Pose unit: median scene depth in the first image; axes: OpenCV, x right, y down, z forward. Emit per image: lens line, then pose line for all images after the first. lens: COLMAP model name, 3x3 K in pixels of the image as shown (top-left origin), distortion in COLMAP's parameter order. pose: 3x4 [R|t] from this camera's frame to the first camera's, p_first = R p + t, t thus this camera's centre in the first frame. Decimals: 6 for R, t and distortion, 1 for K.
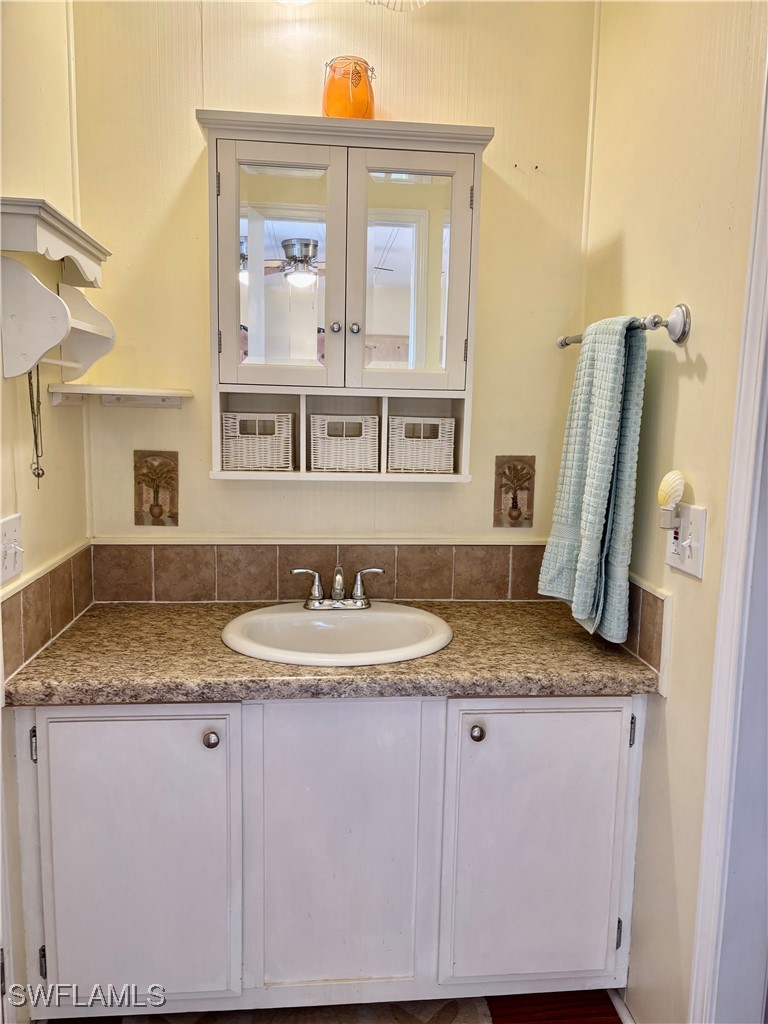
lens RADIAL K [[786.4, 0, 382.2], [0, 786.4, 515.1], [0, 0, 1]] dist [0.035536, -0.021806]
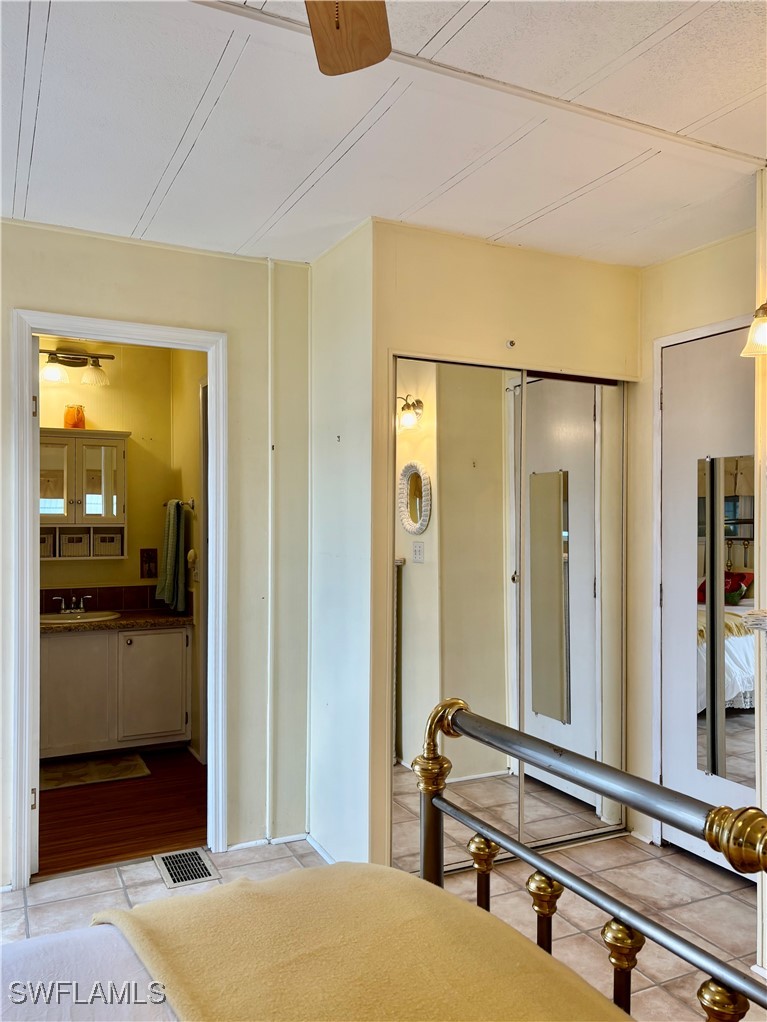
lens RADIAL K [[784.8, 0, 376.9], [0, 784.8, 516.8], [0, 0, 1]] dist [0.035536, -0.021806]
pose [[0.934914, -0.020865, 0.354260, -0.037053], [0.070385, 0.989340, -0.127482, 0.211908], [-0.347824, 0.144120, 0.926417, -1.717727]]
